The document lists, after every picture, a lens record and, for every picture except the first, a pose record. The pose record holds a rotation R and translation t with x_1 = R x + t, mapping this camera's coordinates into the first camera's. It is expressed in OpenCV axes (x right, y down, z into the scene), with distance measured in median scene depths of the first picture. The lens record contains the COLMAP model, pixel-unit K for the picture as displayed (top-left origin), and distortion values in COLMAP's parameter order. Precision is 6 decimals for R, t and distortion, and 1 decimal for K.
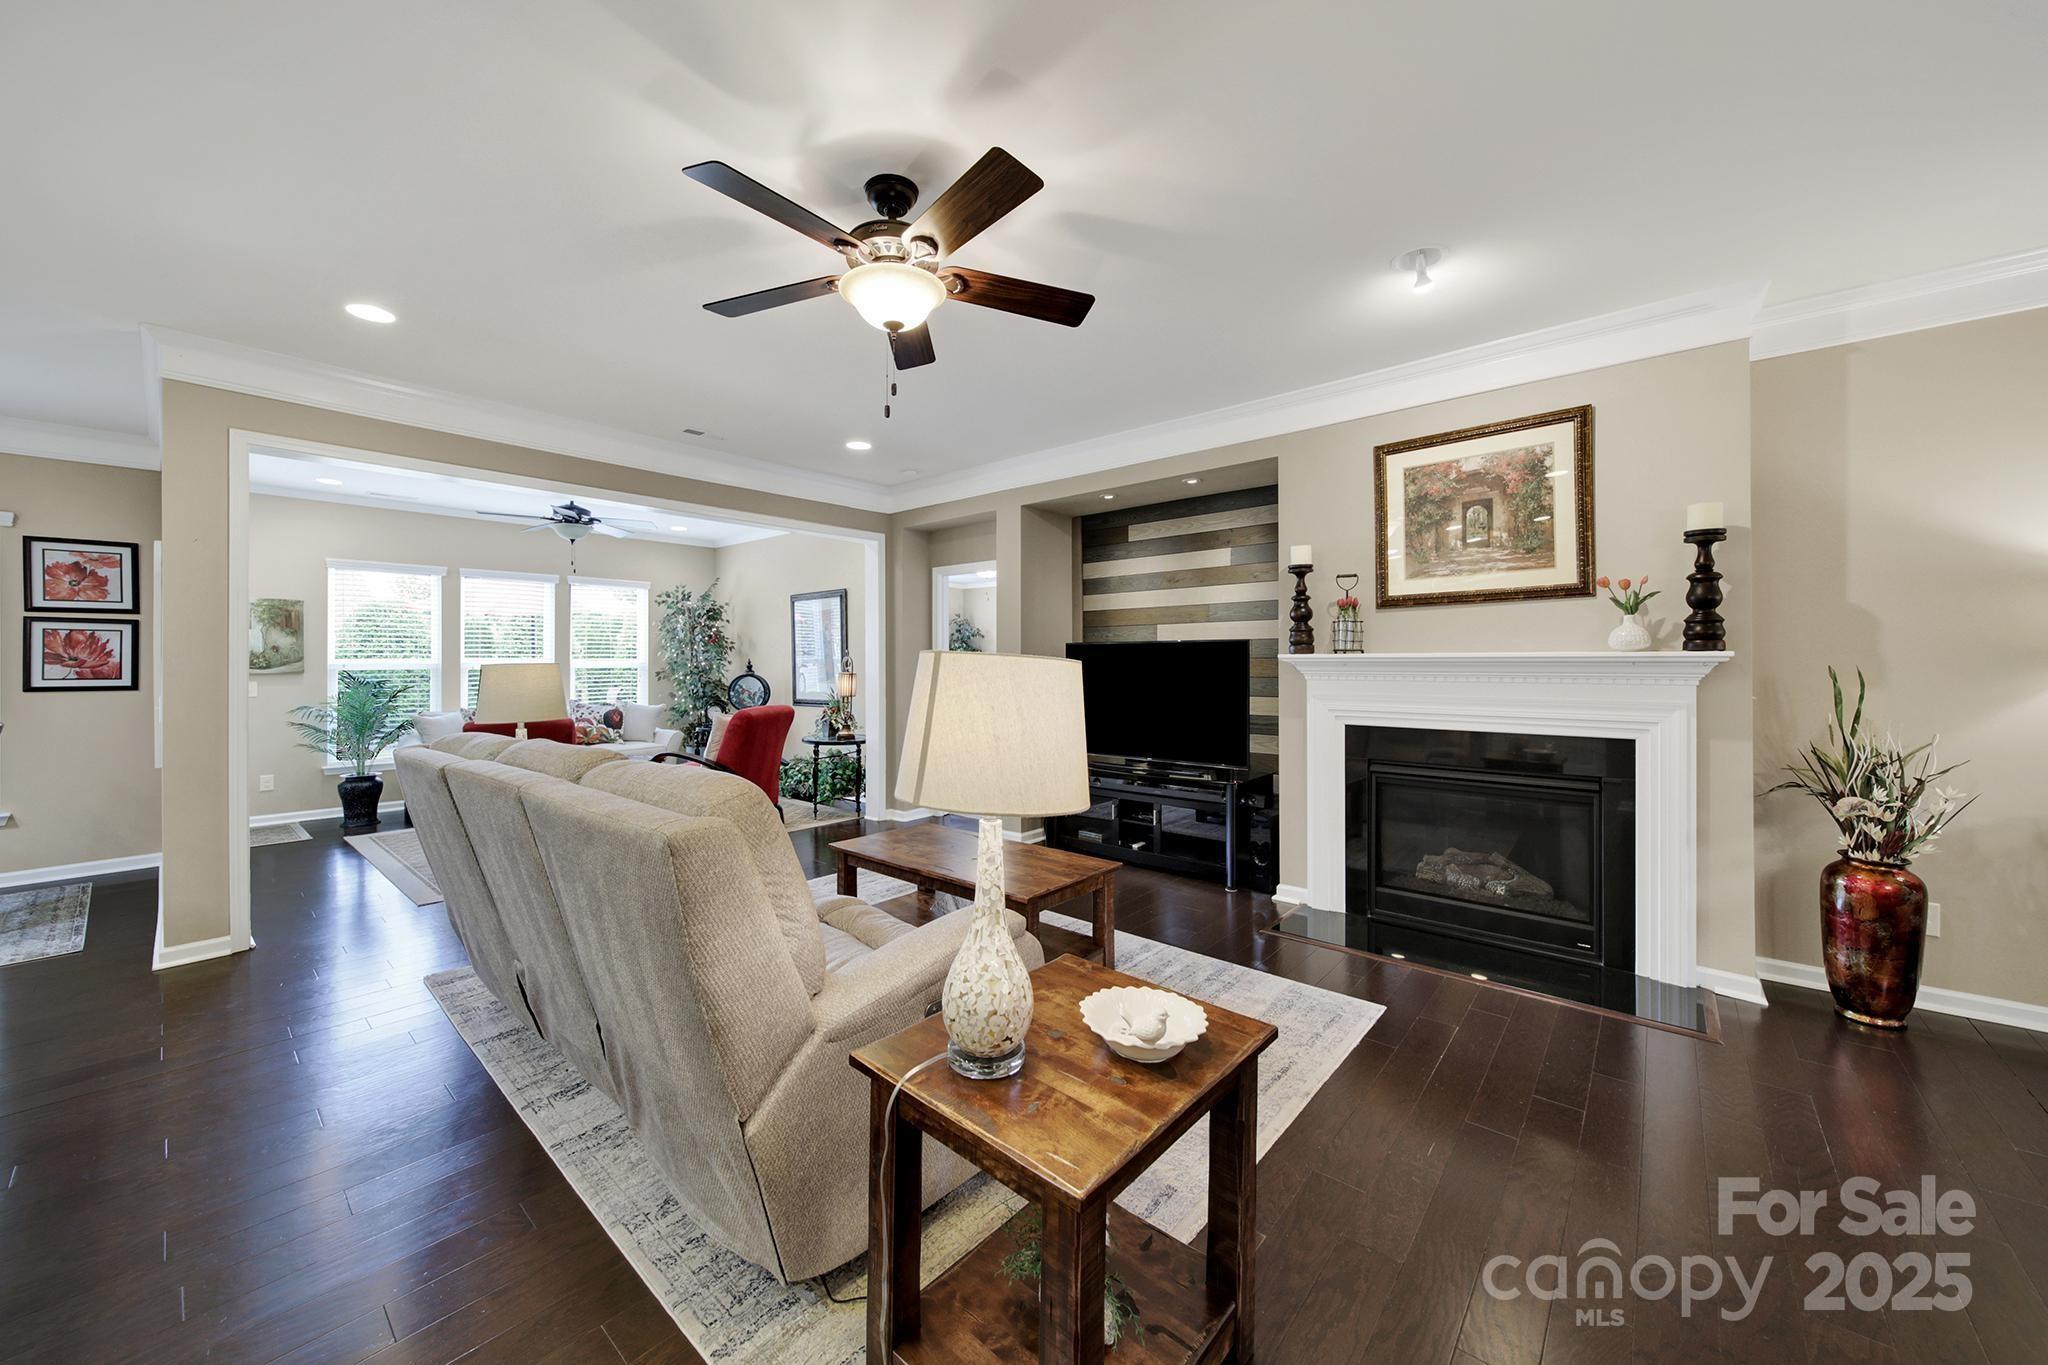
lens RADIAL K [[735.4, 0, 1010.5], [0, 735.4, 661.8], [0, 0, 1]] dist [0.000090, -0.001185]
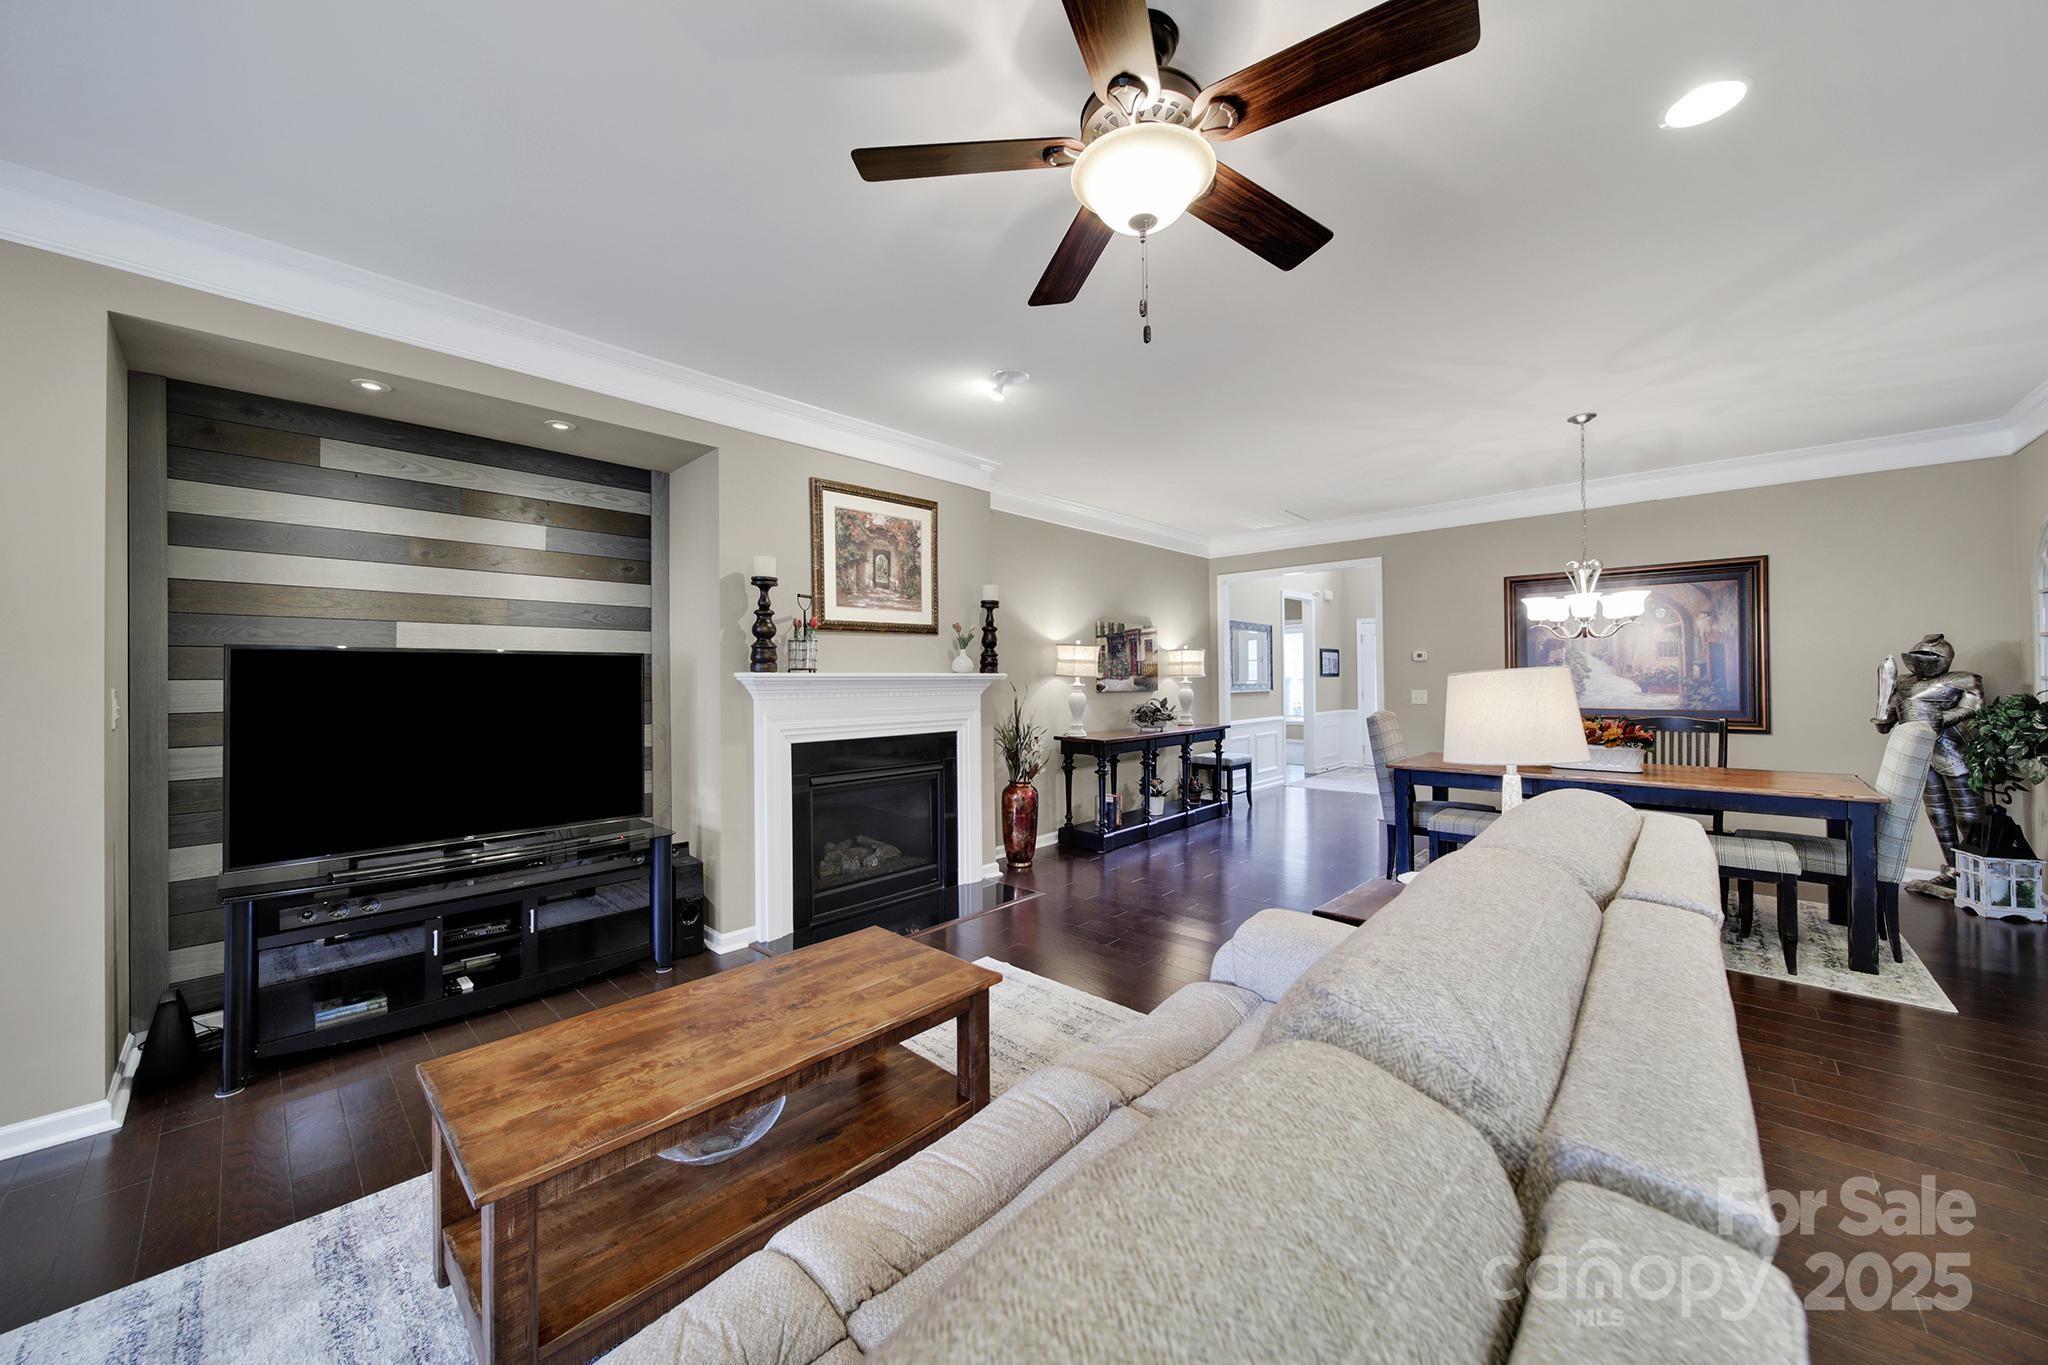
lens RADIAL K [[735.4, 0, 1021.7], [0, 735.4, 668.8], [0, 0, 1]] dist [0.000090, -0.001185]
pose [[0.031514, 0.017381, 0.999352, -0.548696], [0.007753, 0.999814, -0.017633, 0.003858], [-0.999473, 0.008303, 0.031373, 0.671300]]
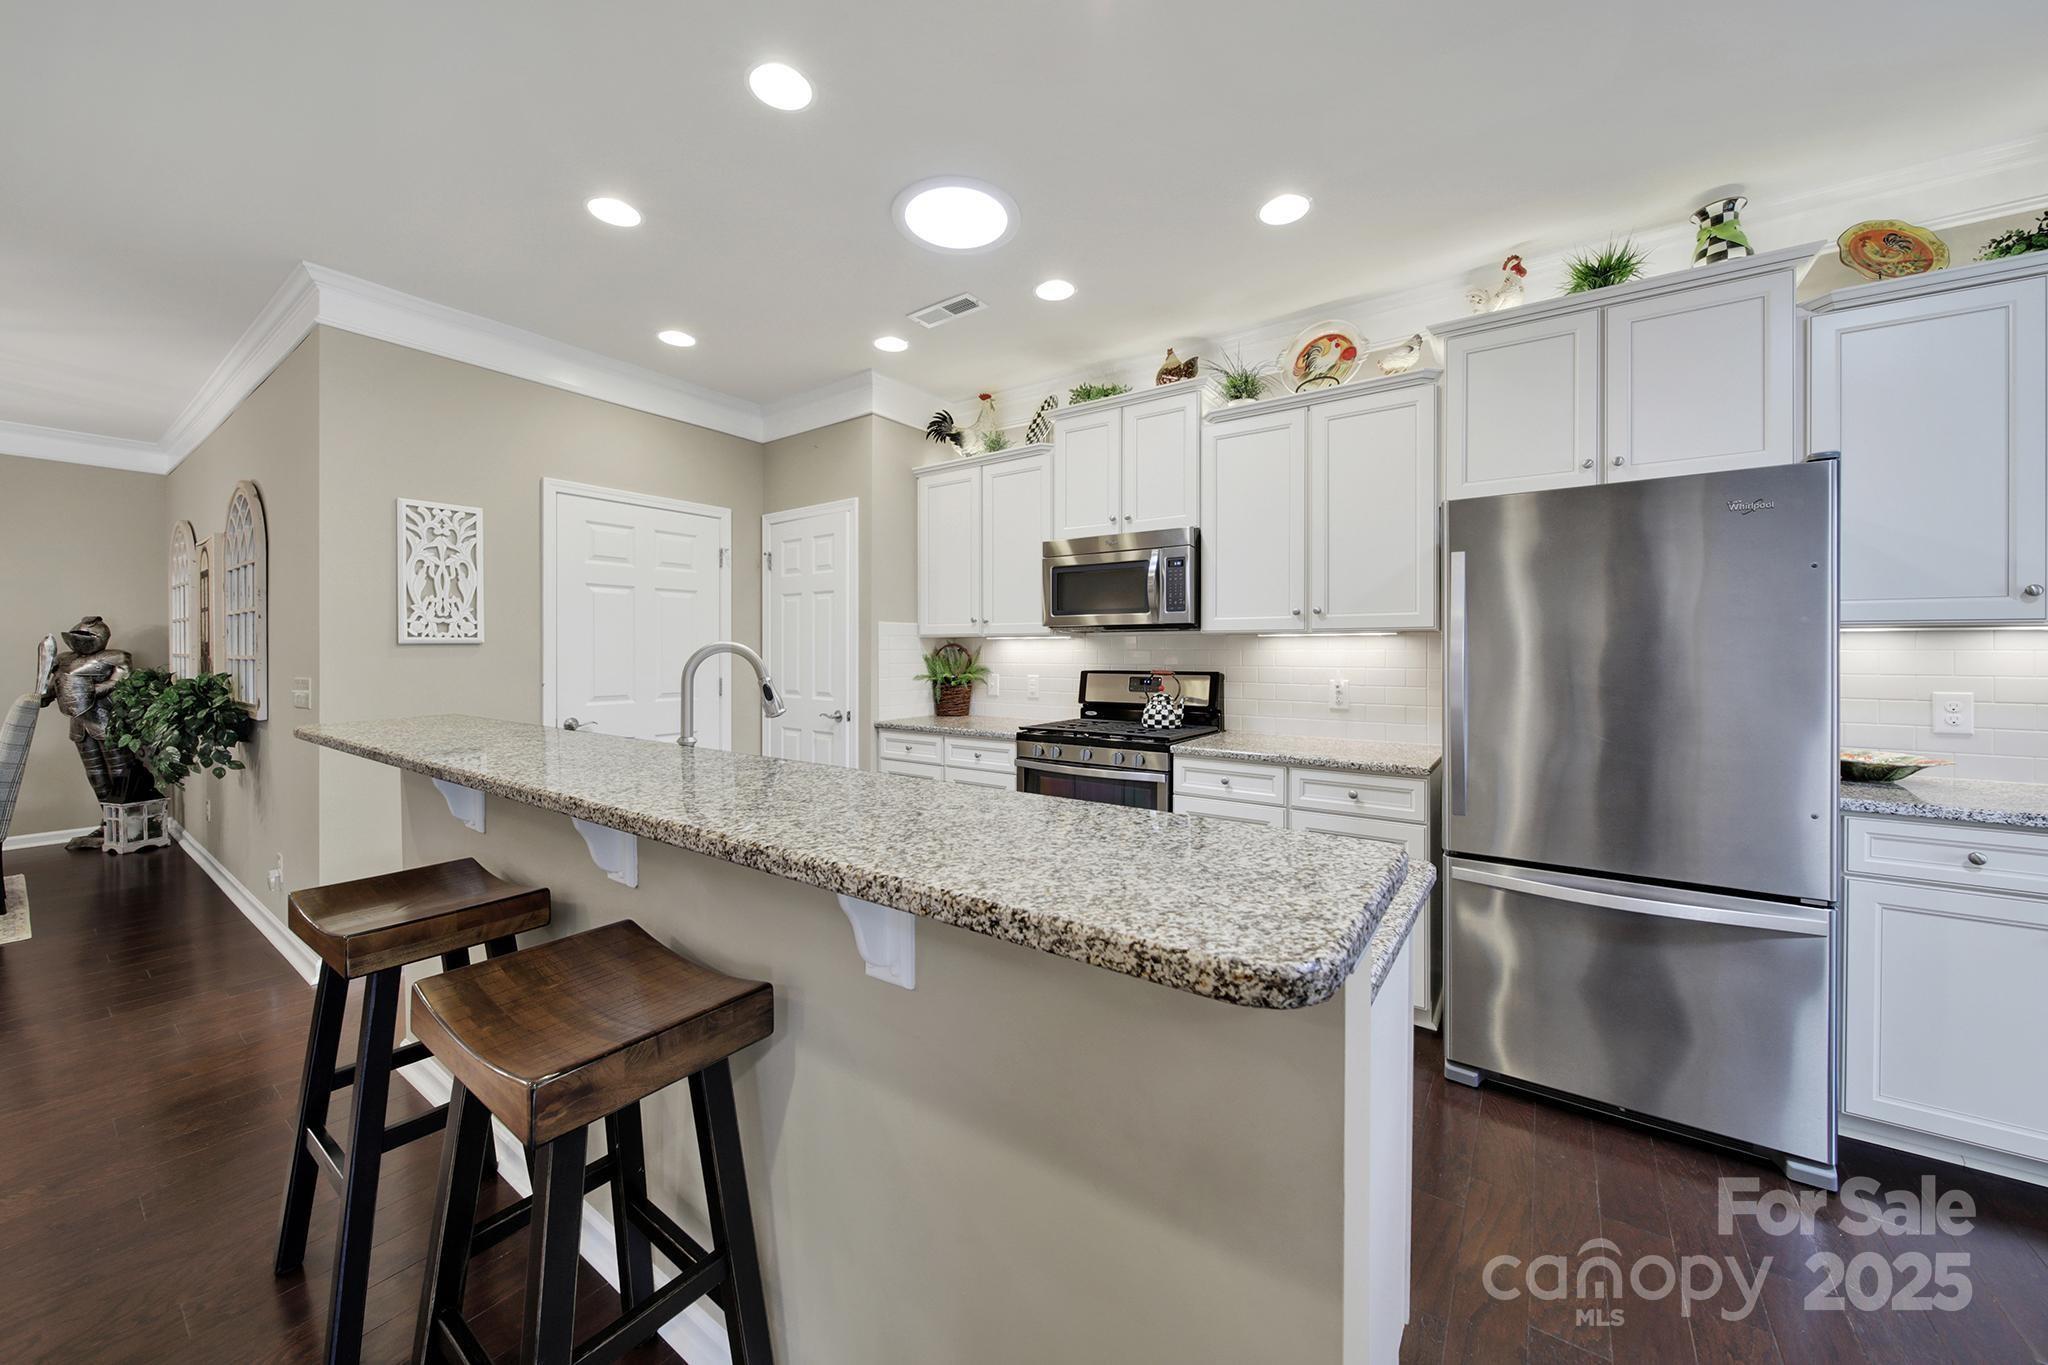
lens RADIAL K [[735.4, 0, 1019.4], [0, 735.4, 653.6], [0, 0, 1]] dist [0.000090, -0.001185]
pose [[-0.995266, 0.004683, -0.097076, -0.863809], [0.004175, 0.999977, 0.005431, 0.006146], [0.097099, 0.005000, -0.995262, 0.732283]]
